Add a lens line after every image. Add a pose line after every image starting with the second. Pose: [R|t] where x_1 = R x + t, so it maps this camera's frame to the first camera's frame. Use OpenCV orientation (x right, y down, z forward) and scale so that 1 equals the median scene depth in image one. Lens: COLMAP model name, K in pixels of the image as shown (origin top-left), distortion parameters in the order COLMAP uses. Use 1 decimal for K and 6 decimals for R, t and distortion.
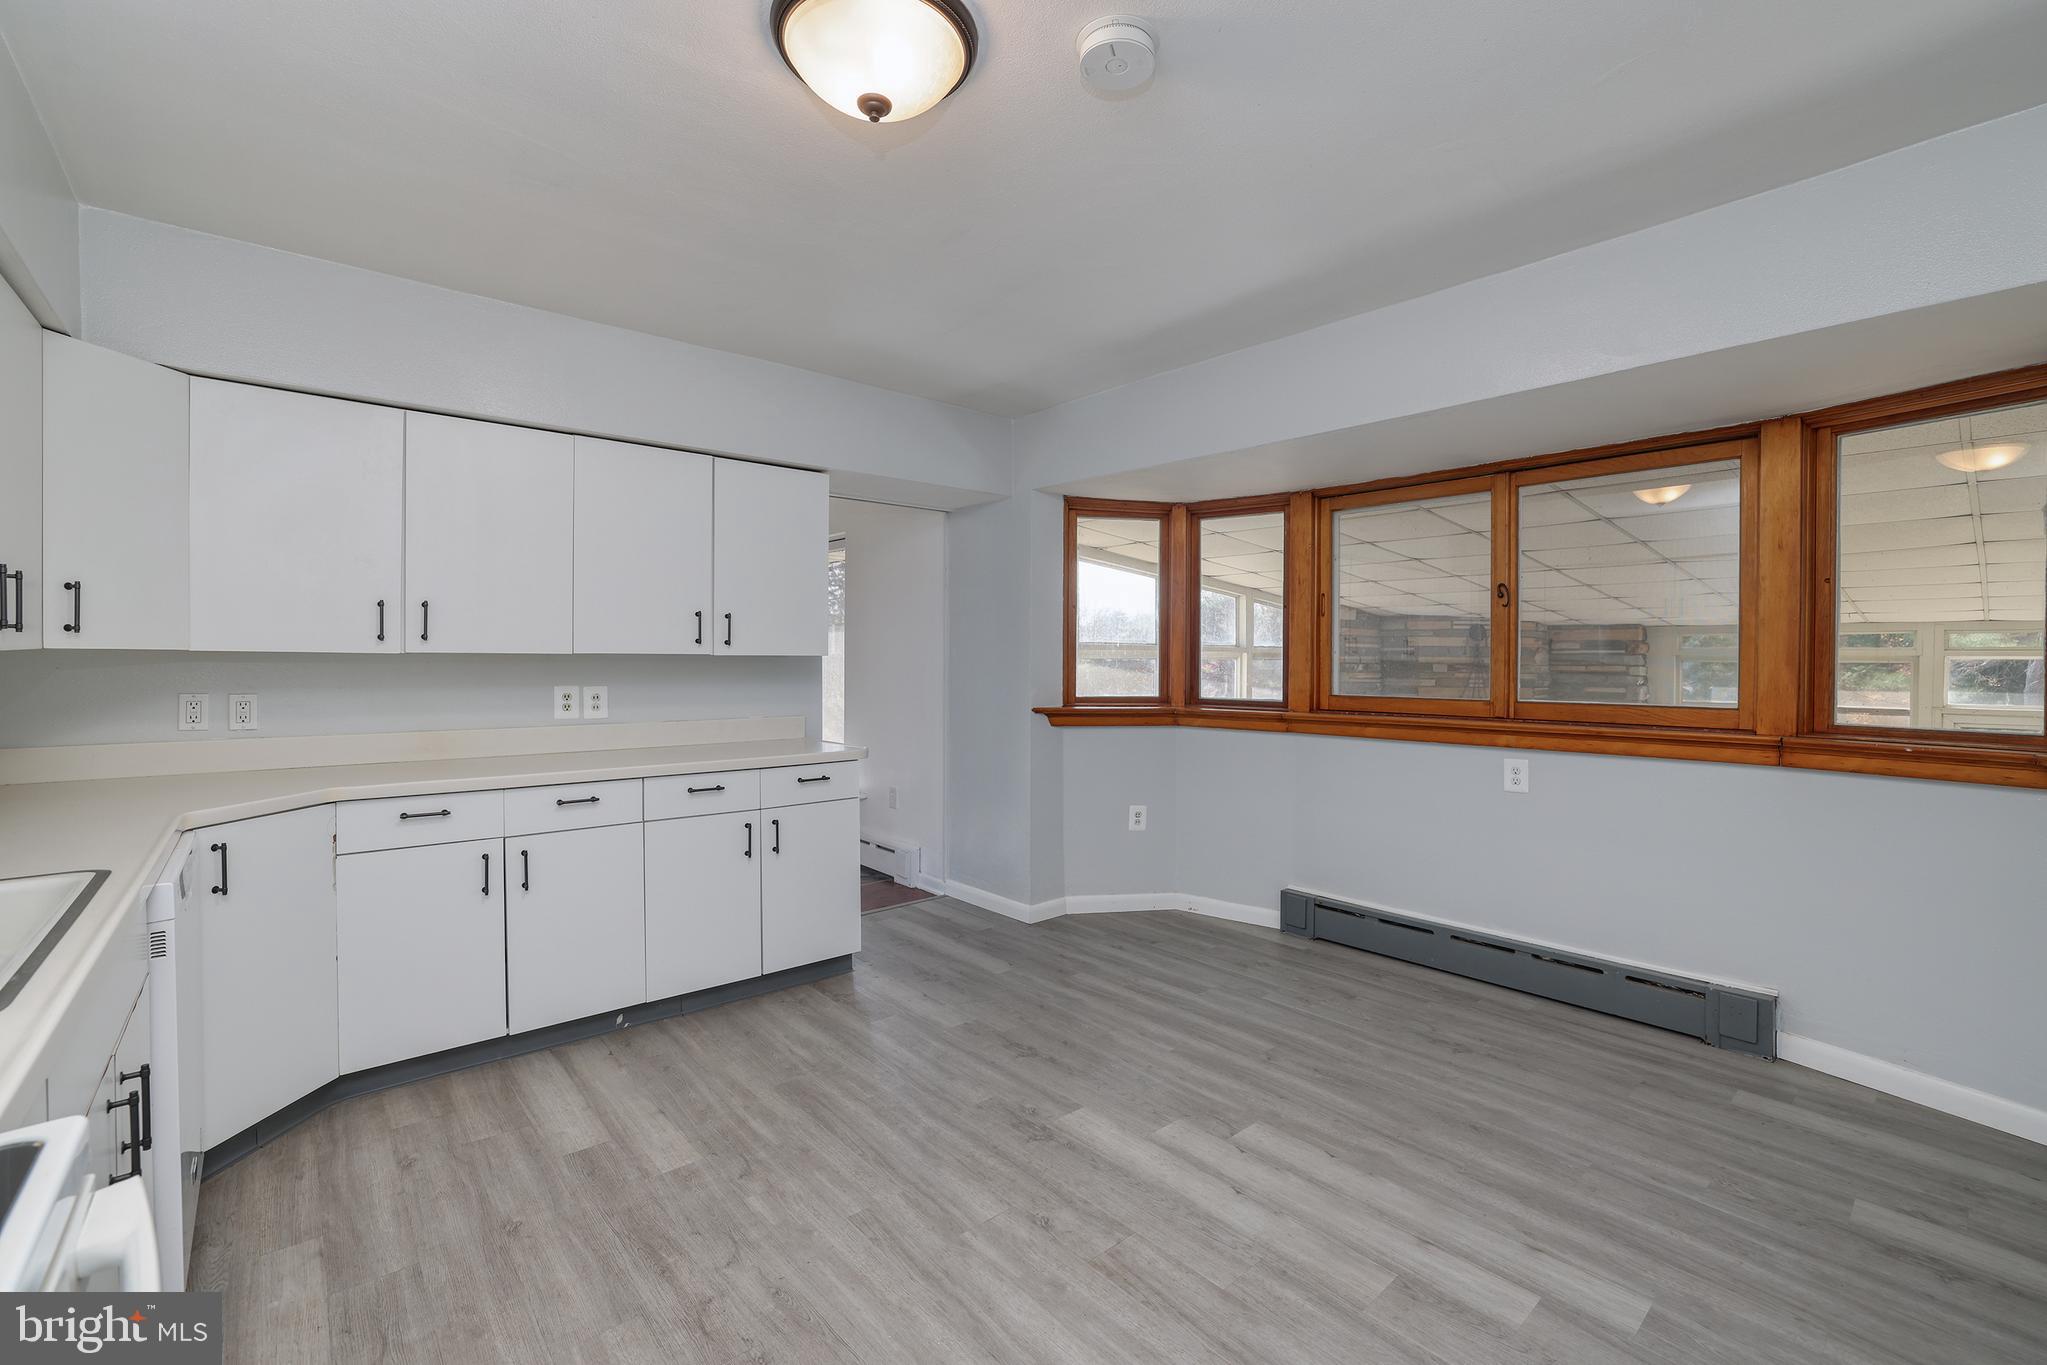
lens RADIAL K [[865.1, 0, 1022.4], [0, 865.1, 675.7], [0, 0, 1]] dist [-0.019833, 0.002931]
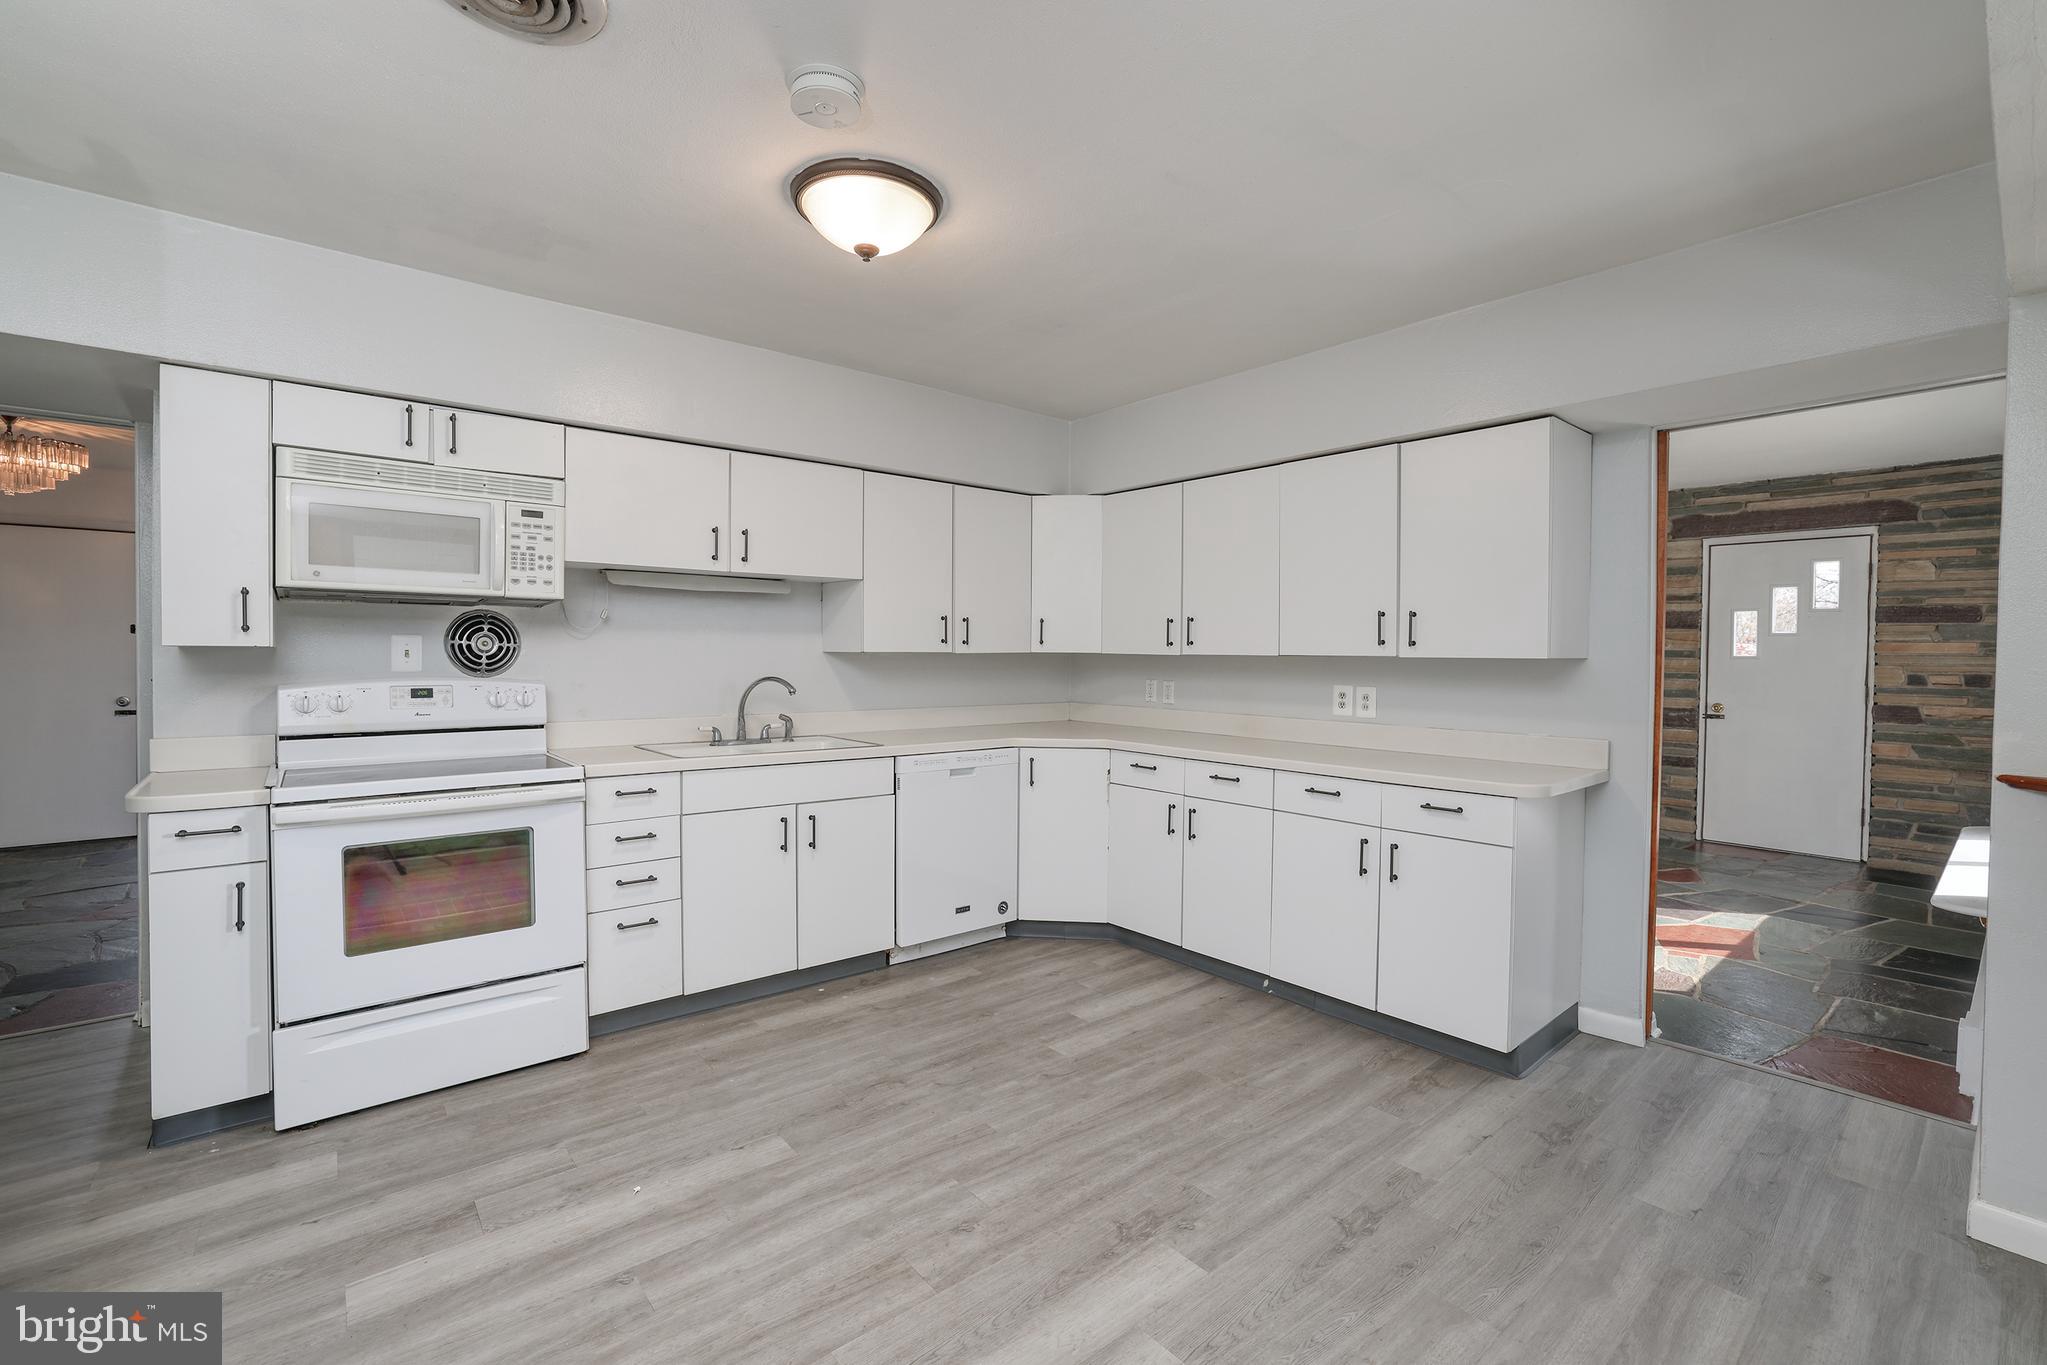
lens RADIAL K [[865.1, 0, 1023.1], [0, 865.1, 670.6], [0, 0, 1]] dist [-0.019833, 0.002931]
pose [[-0.003306, 0.011922, -0.999923, 0.755885], [-0.029871, 0.999482, 0.012016, -0.010365], [0.999548, 0.029909, -0.002948, 0.796000]]
